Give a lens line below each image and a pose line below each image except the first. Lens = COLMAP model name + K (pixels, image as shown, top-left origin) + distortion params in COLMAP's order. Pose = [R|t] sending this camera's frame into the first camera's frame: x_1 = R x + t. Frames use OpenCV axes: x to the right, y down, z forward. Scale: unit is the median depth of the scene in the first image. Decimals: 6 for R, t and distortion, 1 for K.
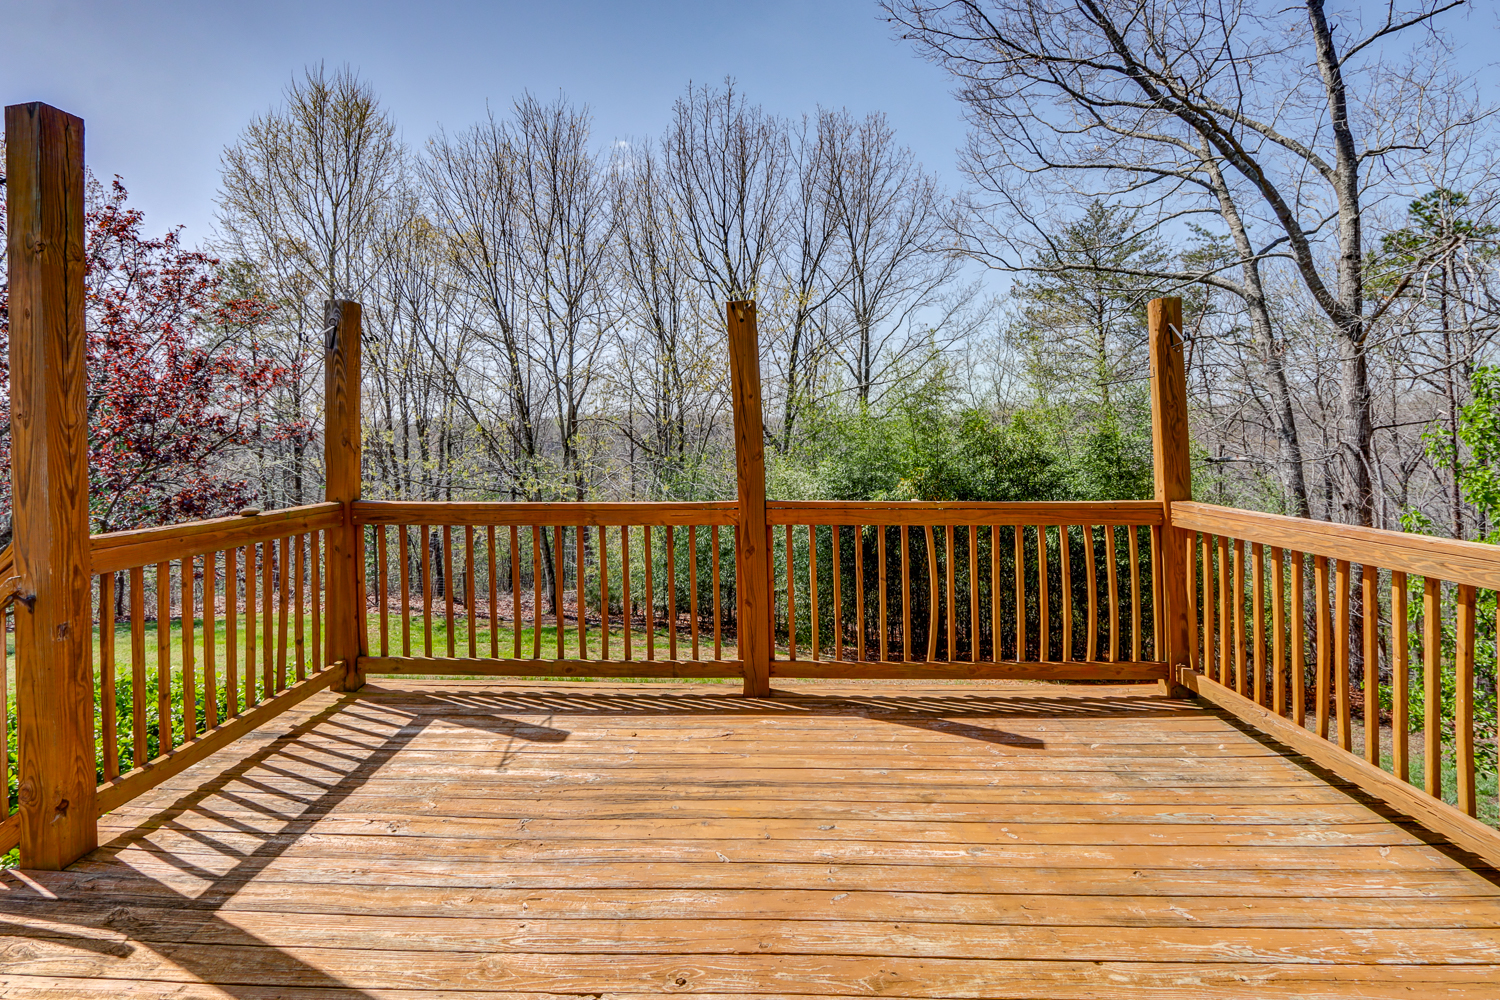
lens RADIAL K [[733.6, 0, 750.1], [0, 733.6, 439.9], [0, 0, 1]] dist [-0.016450, 0.001813]
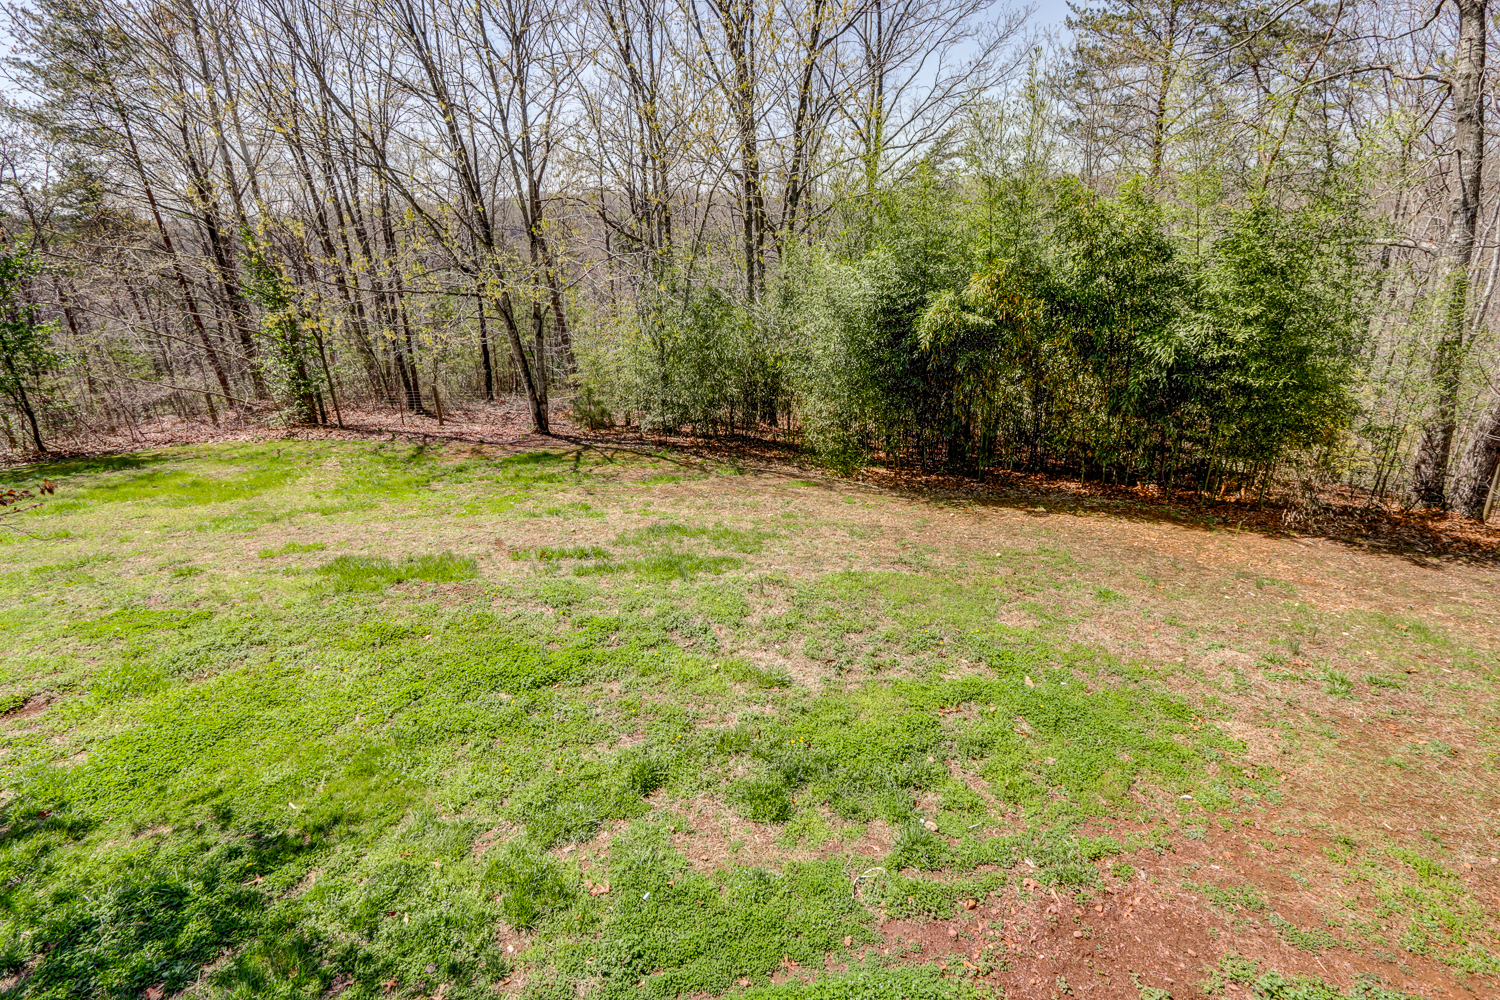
lens RADIAL K [[706.8, 0, 742.3], [0, 706.8, 478.6], [0, 0, 1]] dist [-0.011824, 0.001028]
pose [[0.999405, -0.026309, 0.022313, -0.261371], [0.016981, 0.938207, 0.345658, -0.021760], [-0.030028, -0.345073, 0.938095, 1.040716]]
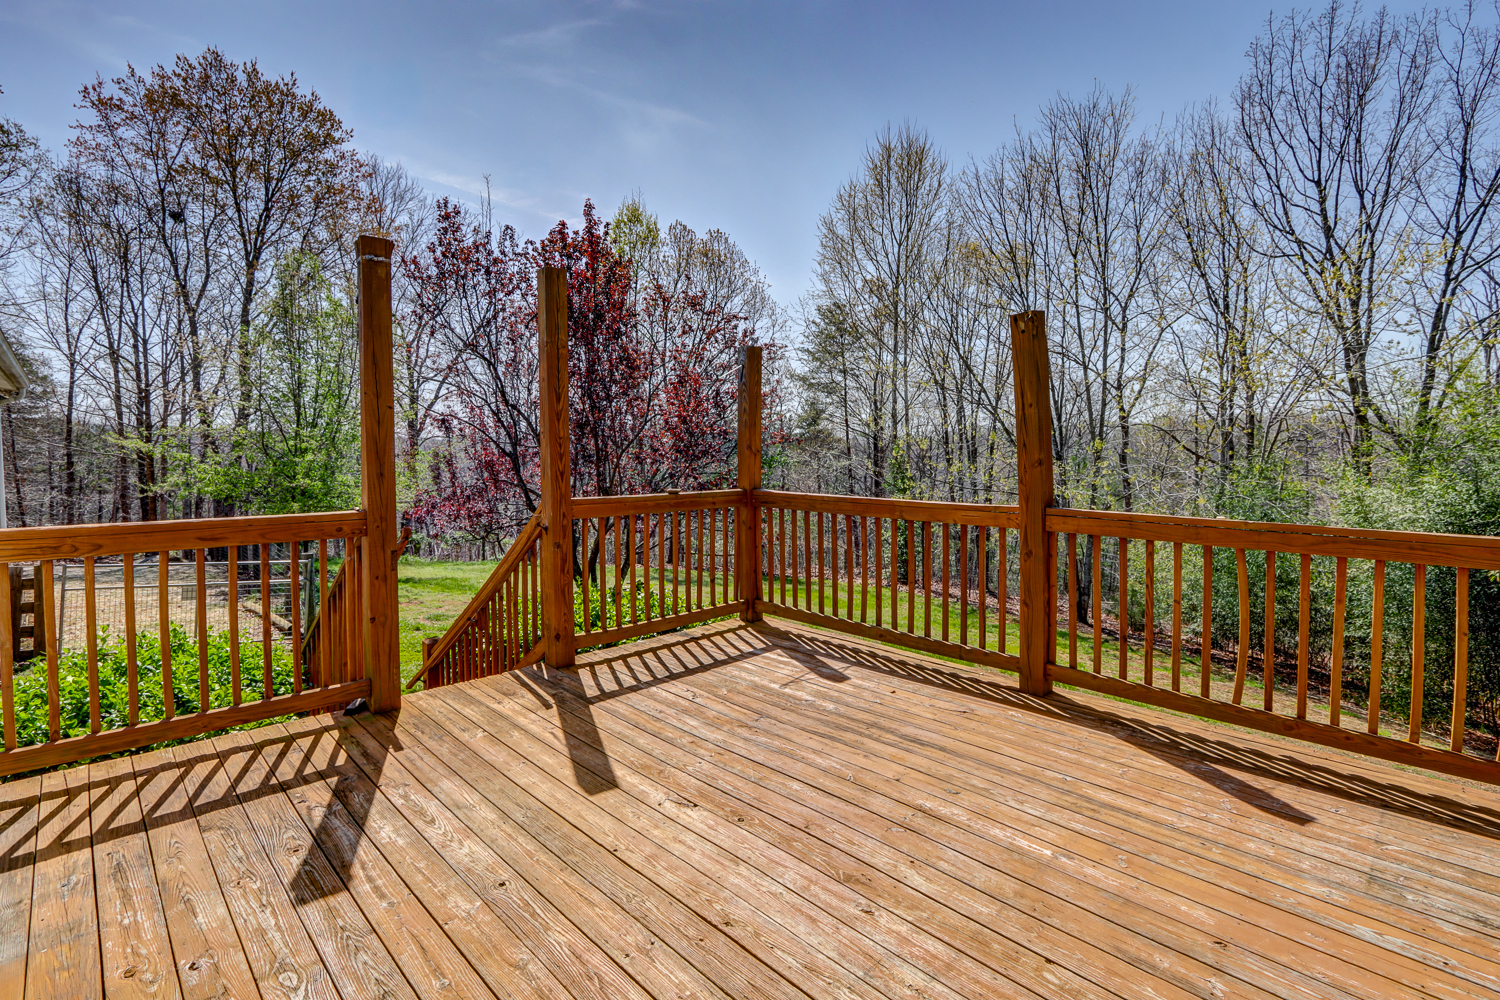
lens RADIAL K [[706.8, 0, 742.3], [0, 706.8, 478.6], [0, 0, 1]] dist [-0.011824, 0.001028]
pose [[0.715526, 0.034670, -0.697725, 0.402836], [-0.002122, 0.998871, 0.047458, -0.002395], [0.698583, -0.032477, 0.714792, 0.006611]]
